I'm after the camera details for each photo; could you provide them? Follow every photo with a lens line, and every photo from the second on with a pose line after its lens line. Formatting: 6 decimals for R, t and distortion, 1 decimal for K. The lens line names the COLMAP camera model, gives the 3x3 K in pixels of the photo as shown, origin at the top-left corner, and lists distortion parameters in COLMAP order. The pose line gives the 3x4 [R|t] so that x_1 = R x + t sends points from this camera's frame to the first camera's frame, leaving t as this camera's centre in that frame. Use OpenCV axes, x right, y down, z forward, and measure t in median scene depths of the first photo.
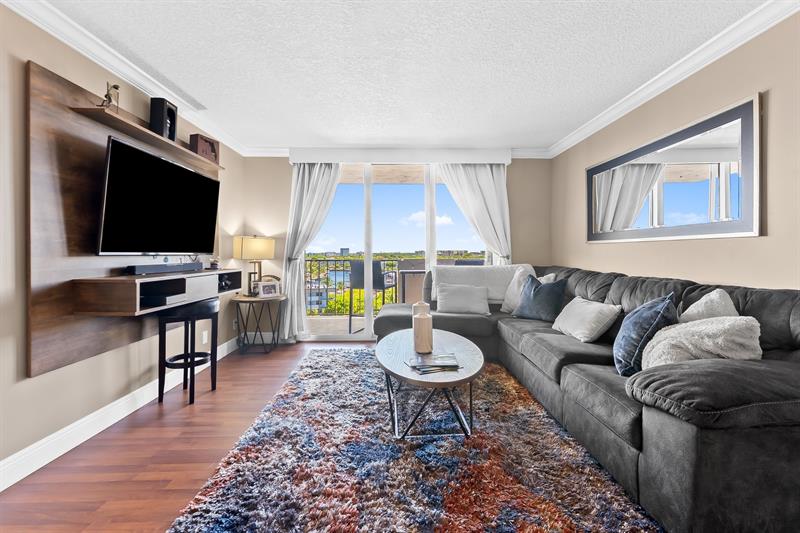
lens RADIAL K [[328.5, 0, 400.4], [0, 328.5, 255.9], [0, 0, 1]] dist [0.000073, 0.000107]
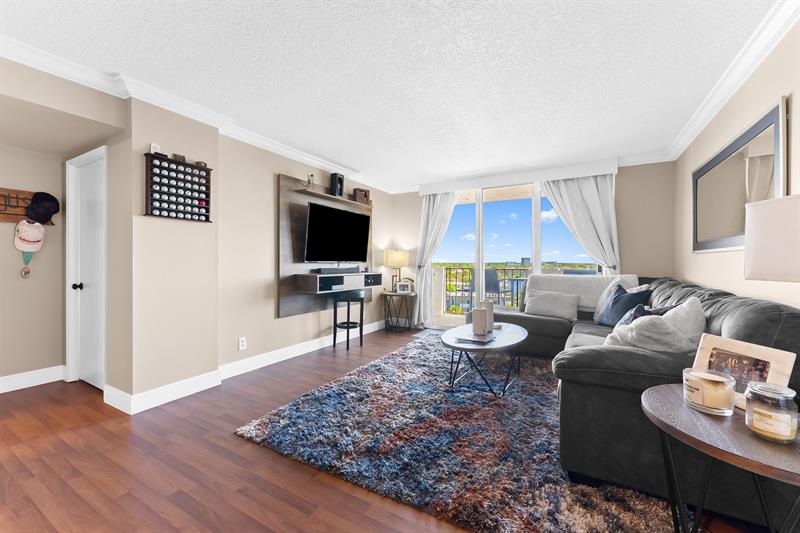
lens RADIAL K [[322.2, 0, 400.0], [0, 322.2, 266.5], [0, 0, 1]] dist [-0.000148, -0.000093]
pose [[0.852335, 0.013047, -0.522834, 0.430633], [-0.010996, 0.999915, 0.007026, 0.001746], [0.522881, -0.000240, 0.852406, -0.259797]]
